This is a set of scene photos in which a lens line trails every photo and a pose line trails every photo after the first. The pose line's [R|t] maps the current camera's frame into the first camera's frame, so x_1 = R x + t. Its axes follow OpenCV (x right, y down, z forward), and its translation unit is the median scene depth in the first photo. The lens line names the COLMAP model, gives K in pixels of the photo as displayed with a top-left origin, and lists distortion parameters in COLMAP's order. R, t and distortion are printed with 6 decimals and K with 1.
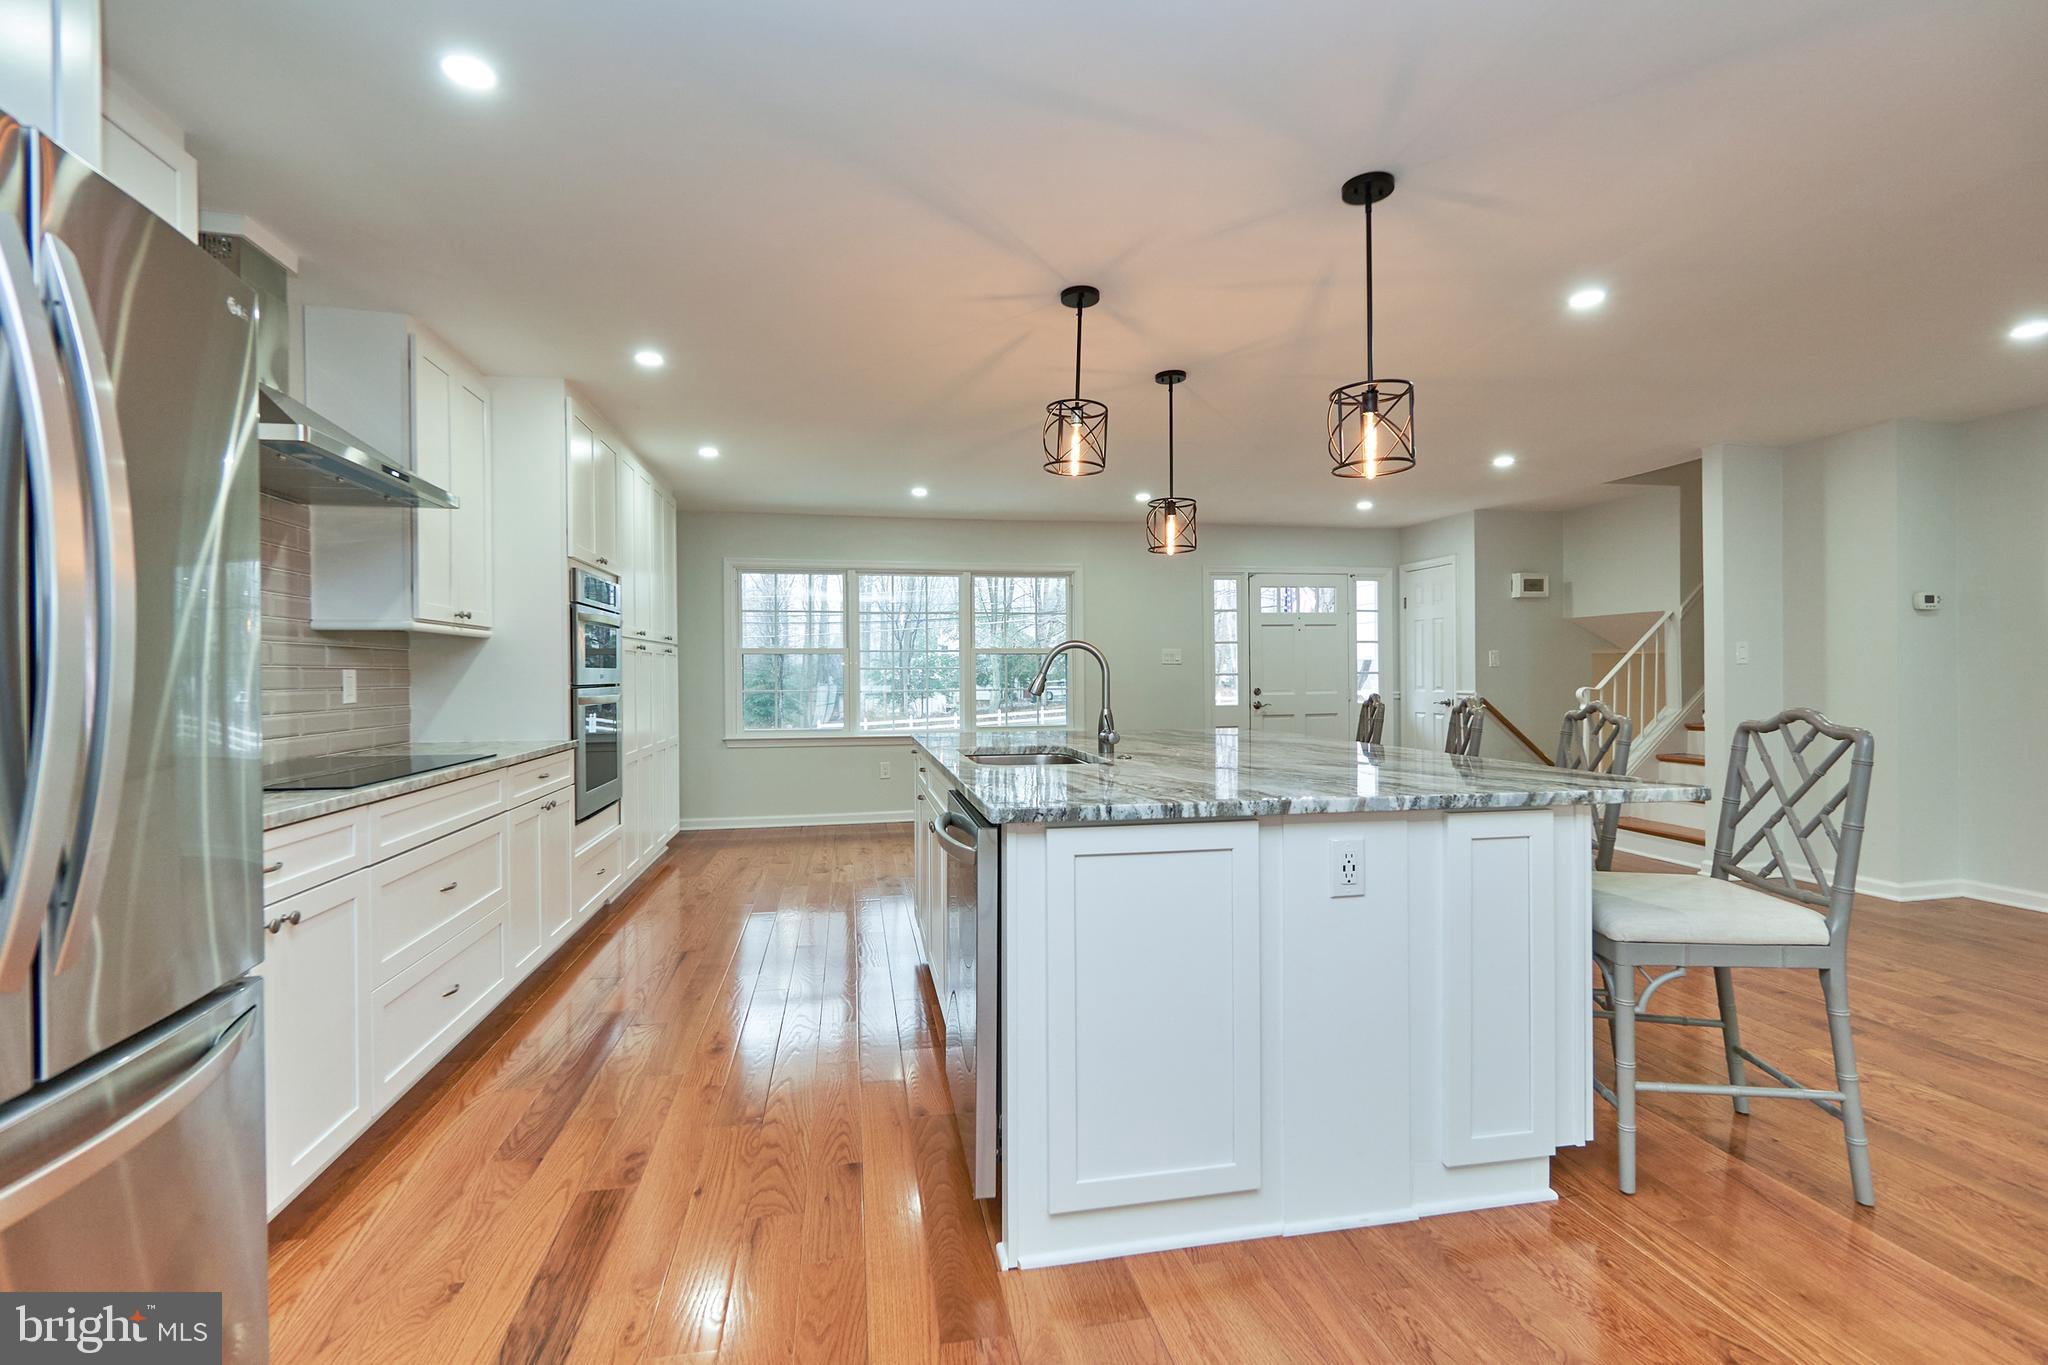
lens RADIAL K [[904.7, 0, 1016.7], [0, 904.7, 666.3], [0, 0, 1]] dist [0.011626, -0.002951]
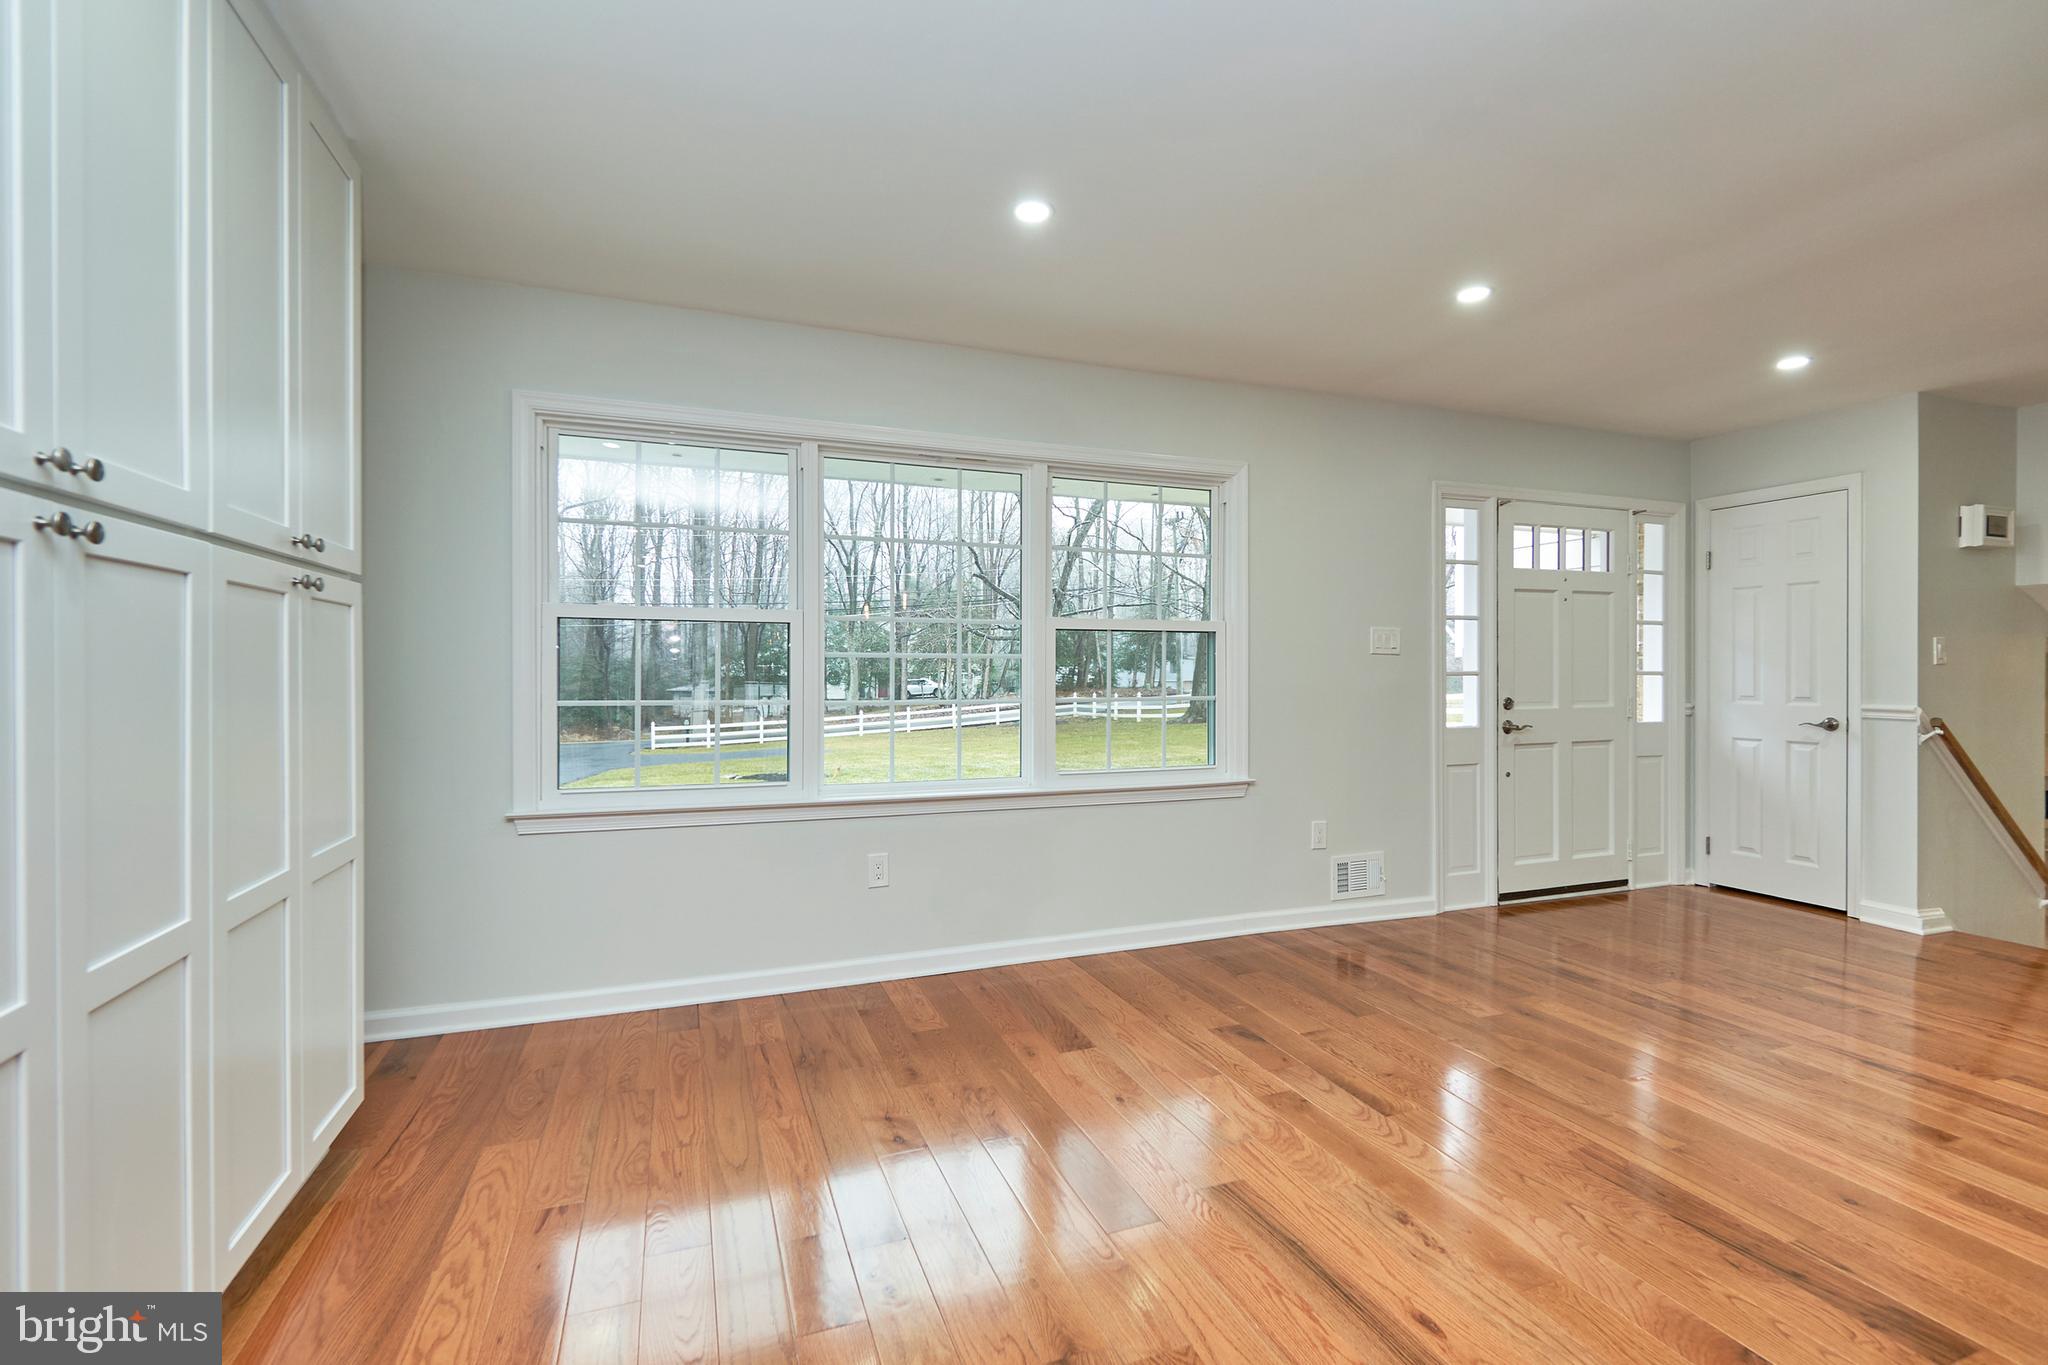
lens RADIAL K [[904.7, 0, 1016.7], [0, 904.7, 666.3], [0, 0, 1]] dist [0.011626, -0.002951]
pose [[0.984283, 0.009976, 0.176316, -0.296849], [-0.010568, 0.999941, 0.002419, 0.011940], [-0.176281, -0.004245, 0.984331, 0.975835]]
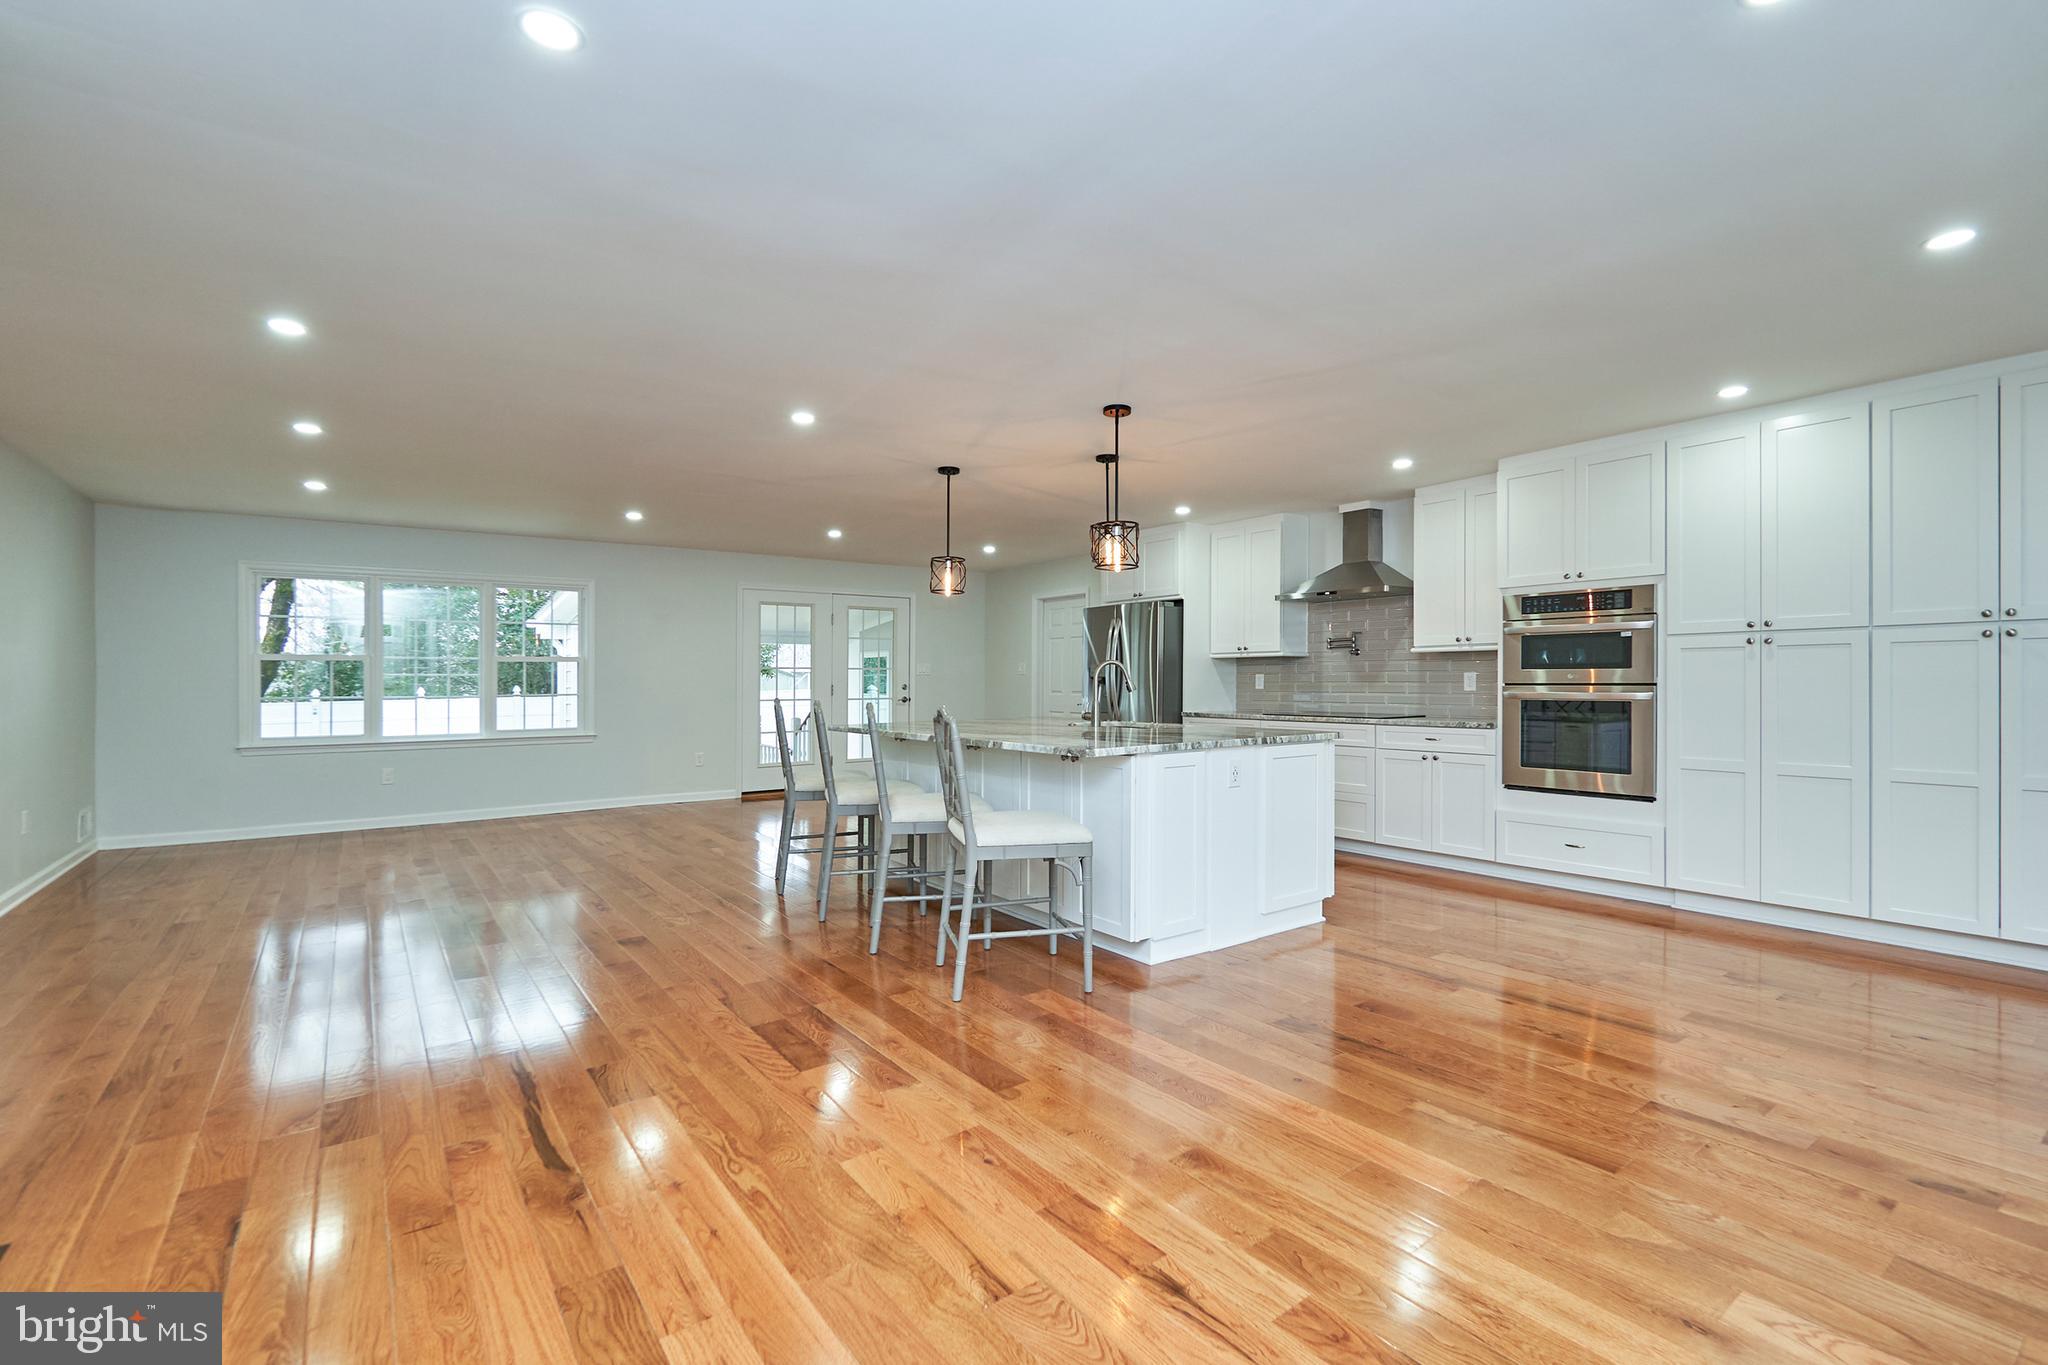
lens RADIAL K [[904.7, 0, 1016.7], [0, 904.7, 666.3], [0, 0, 1]] dist [0.011626, -0.002951]
pose [[-0.900338, 0.003544, -0.435177, 0.747473], [0.014547, 0.999653, -0.021955, 0.015366], [0.434949, -0.026097, -0.900077, 1.930019]]
